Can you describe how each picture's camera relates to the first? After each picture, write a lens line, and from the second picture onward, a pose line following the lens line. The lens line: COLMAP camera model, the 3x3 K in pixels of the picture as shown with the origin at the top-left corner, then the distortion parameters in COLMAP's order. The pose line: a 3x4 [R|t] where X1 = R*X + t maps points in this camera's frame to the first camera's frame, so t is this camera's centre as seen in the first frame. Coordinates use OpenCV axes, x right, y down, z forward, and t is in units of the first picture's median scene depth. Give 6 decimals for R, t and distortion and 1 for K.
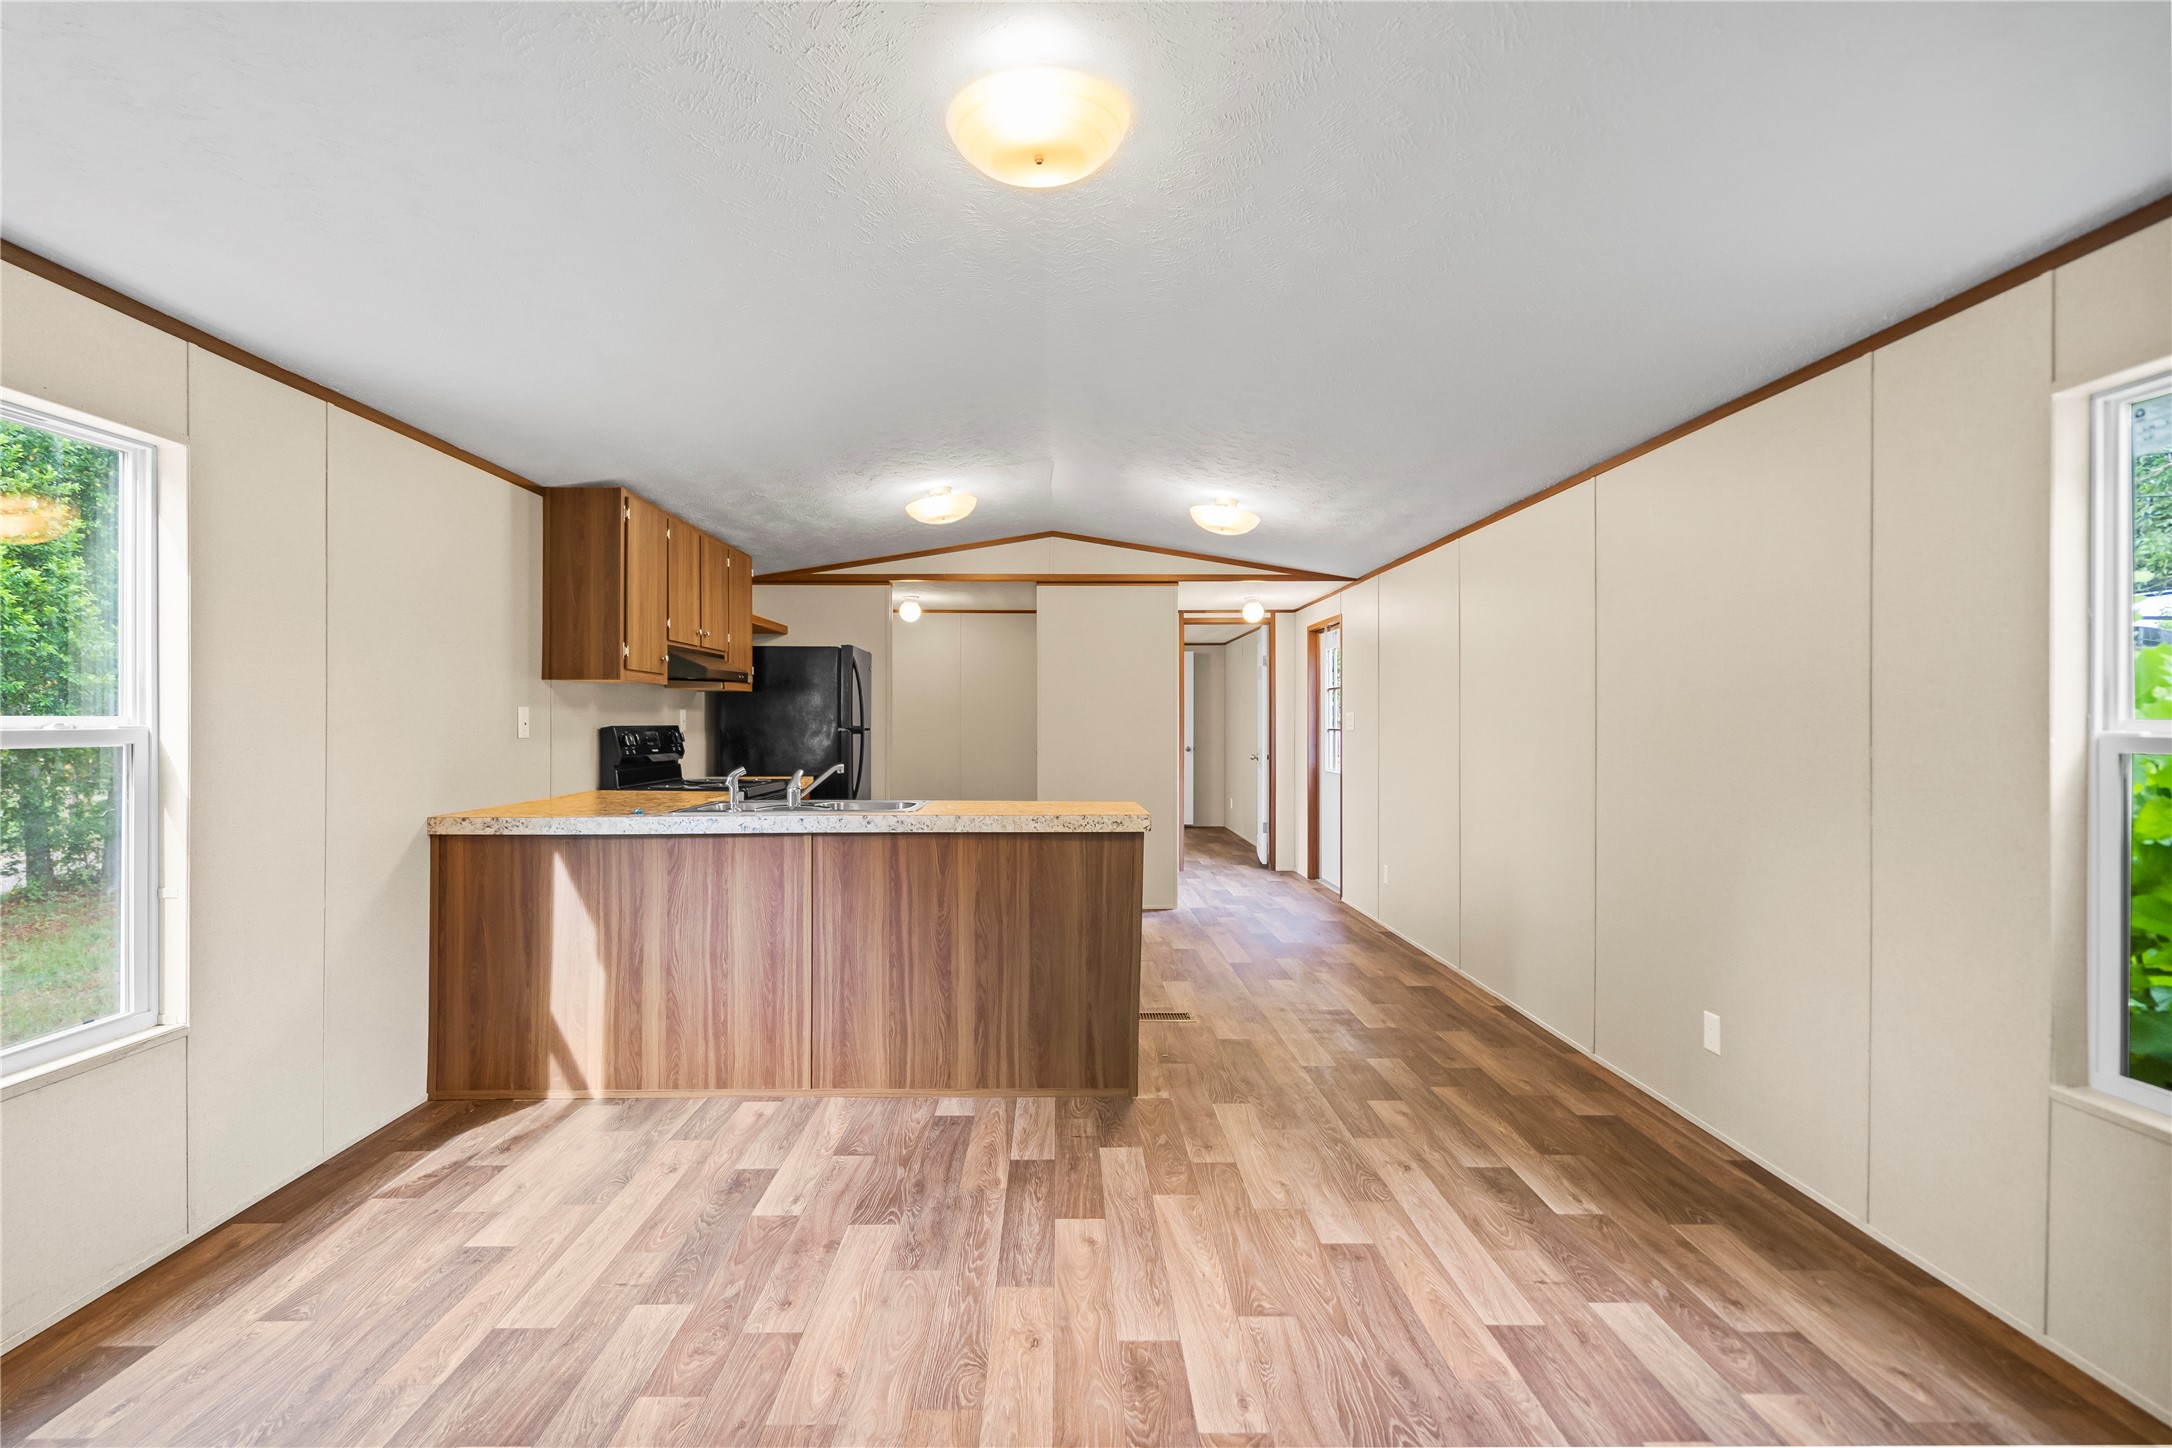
lens RADIAL K [[1001.0, 0, 1070.8], [0, 1001.0, 735.2], [0, 0, 1]] dist [-0.000727, 0.001096]
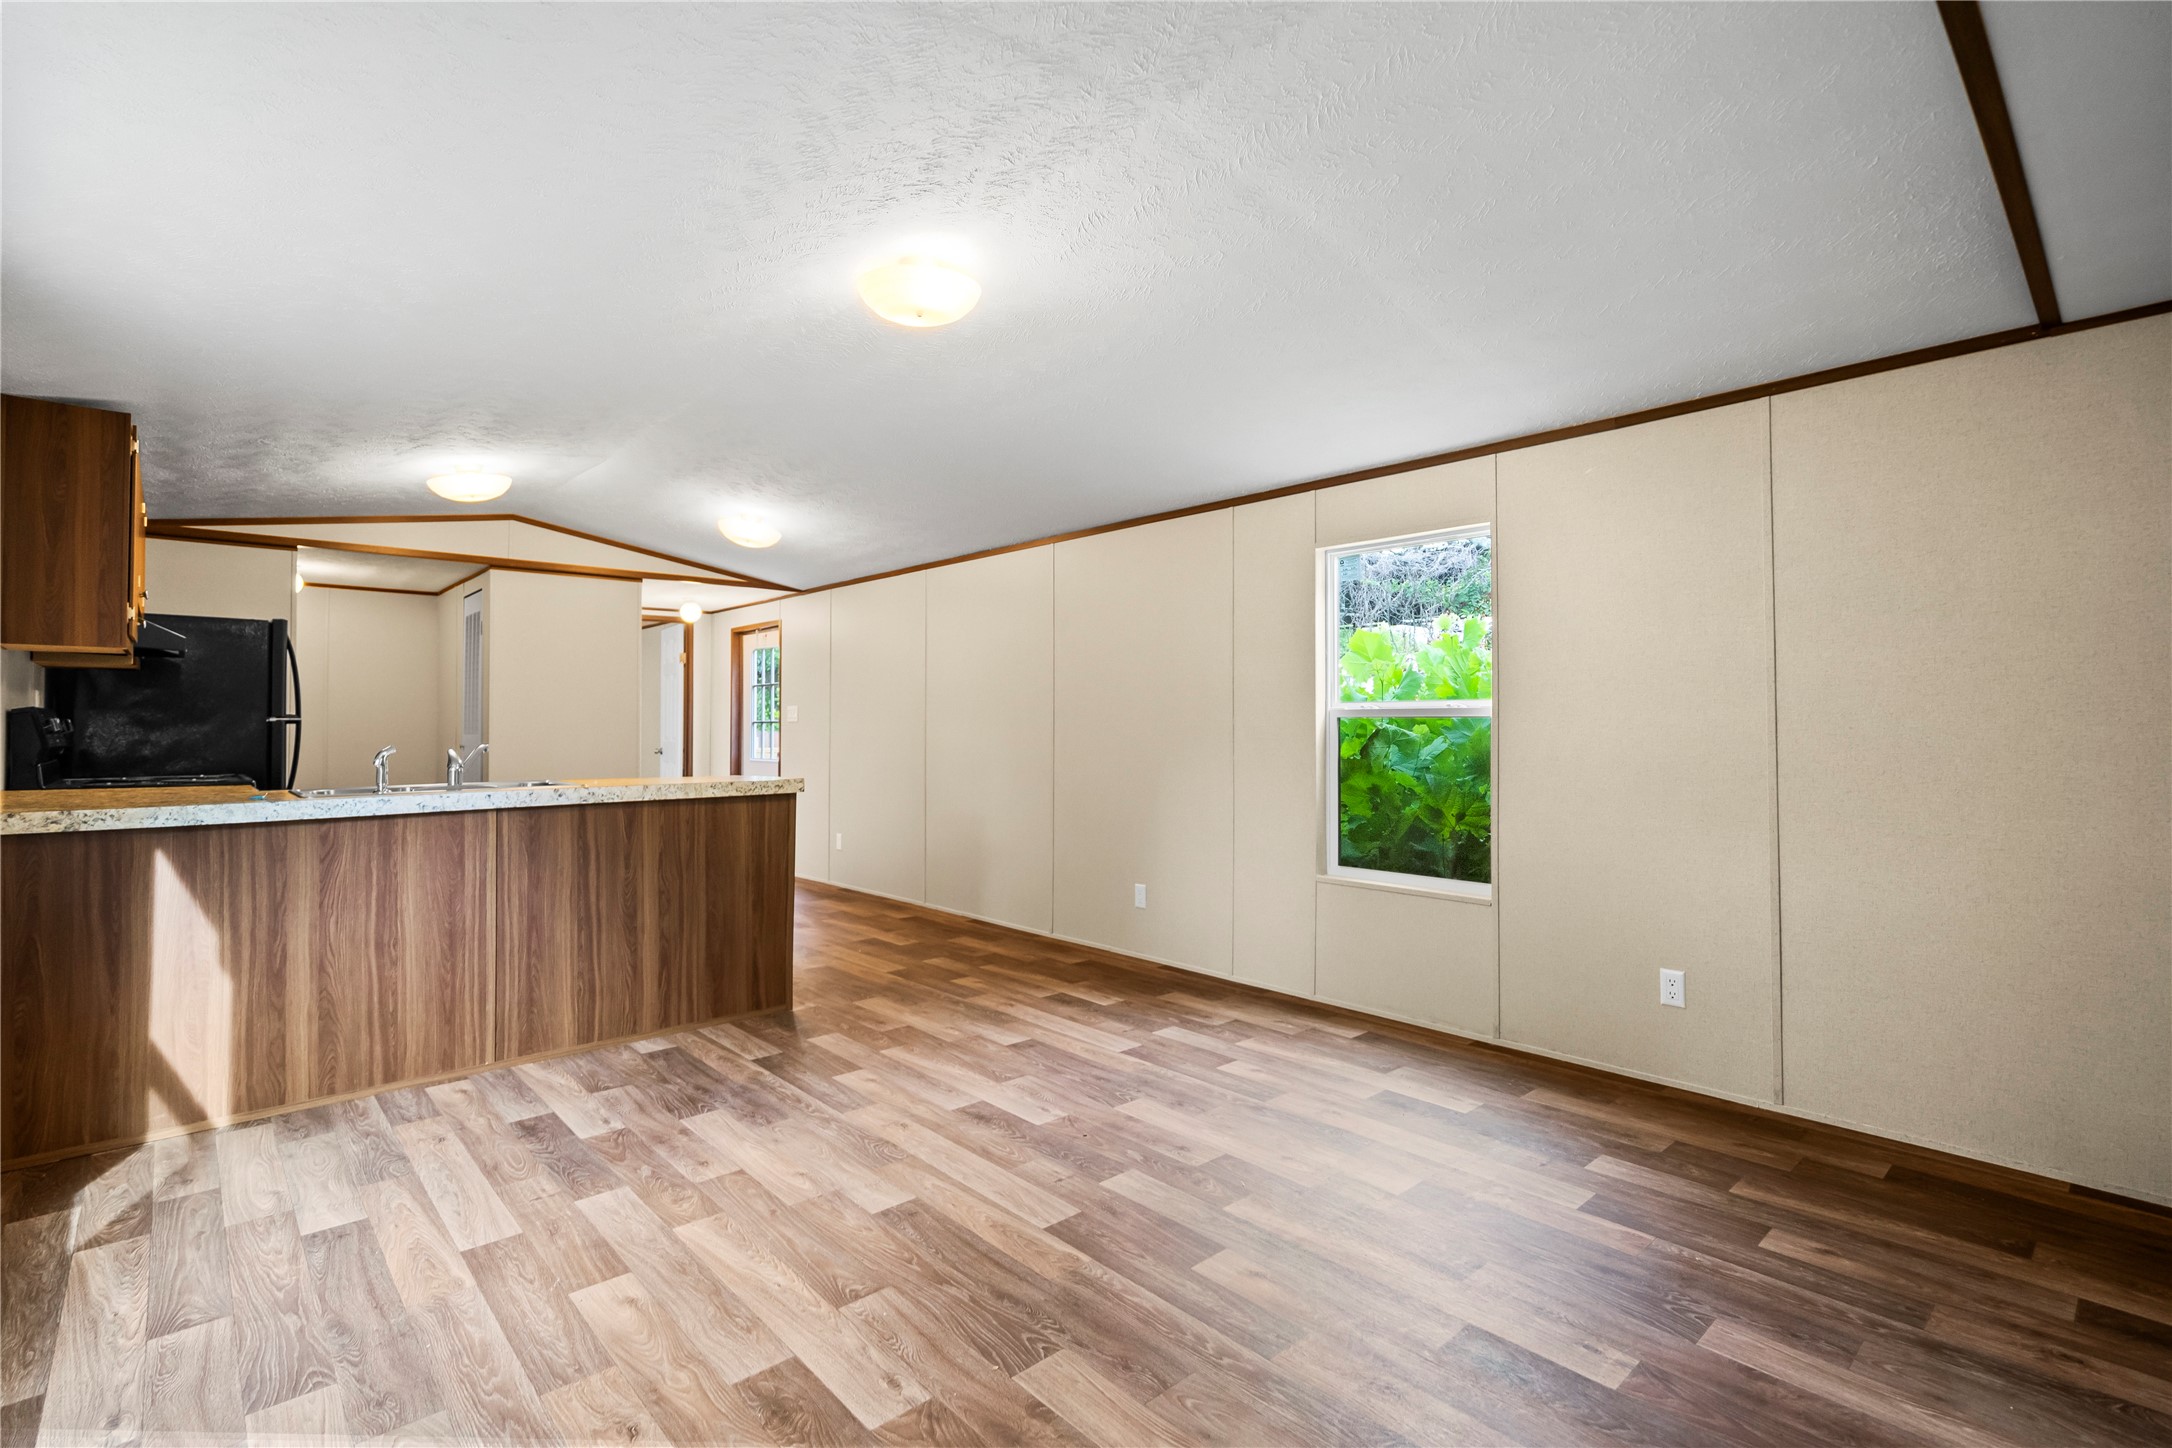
lens RADIAL K [[1001.0, 0, 1070.8], [0, 1001.0, 735.2], [0, 0, 1]] dist [-0.000727, 0.001096]
pose [[0.750994, -0.009015, 0.660248, -0.491058], [0.011993, 0.999928, 0.000012, 0.029857], [-0.660201, 0.007910, 0.751048, -0.149667]]
